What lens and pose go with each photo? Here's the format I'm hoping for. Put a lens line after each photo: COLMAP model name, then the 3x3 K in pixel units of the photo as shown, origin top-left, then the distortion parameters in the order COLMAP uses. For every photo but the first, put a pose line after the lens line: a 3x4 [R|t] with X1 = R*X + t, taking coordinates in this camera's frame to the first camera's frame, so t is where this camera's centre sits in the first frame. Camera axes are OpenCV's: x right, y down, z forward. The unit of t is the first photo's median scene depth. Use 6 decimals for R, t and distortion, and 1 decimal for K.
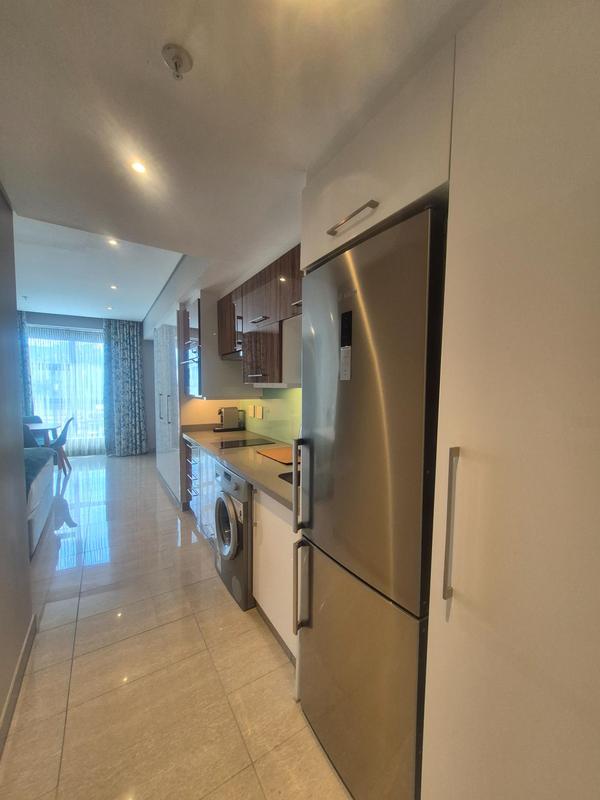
lens RADIAL K [[315.5, 0, 305.8], [0, 315.5, 410.0], [0, 0, 1]] dist [-0.000447, -0.000132]
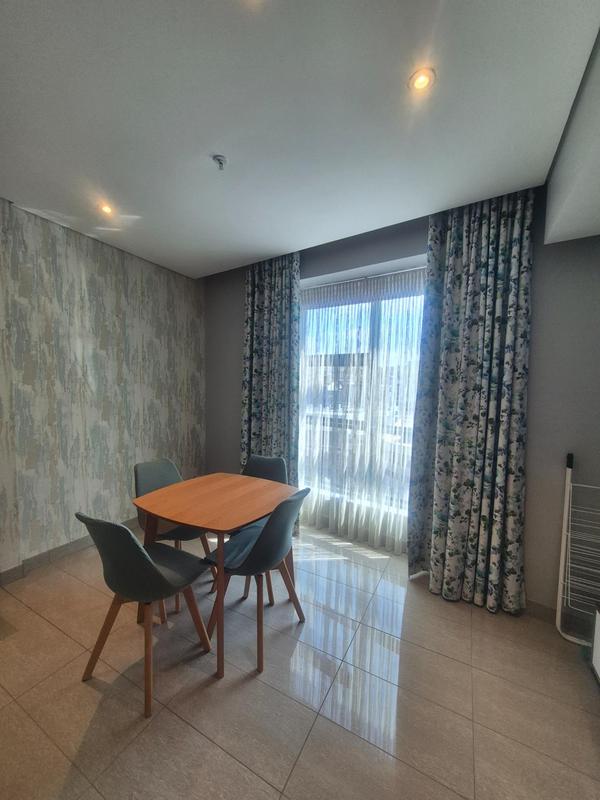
lens RADIAL K [[315.5, 0, 305.8], [0, 315.5, 410.0], [0, 0, 1]] dist [-0.000447, -0.000132]
pose [[0.503198, 0.059821, -0.862098, -0.369337], [-0.079832, 0.996553, 0.022553, -0.059821], [0.860476, 0.057475, 0.506240, 0.678370]]
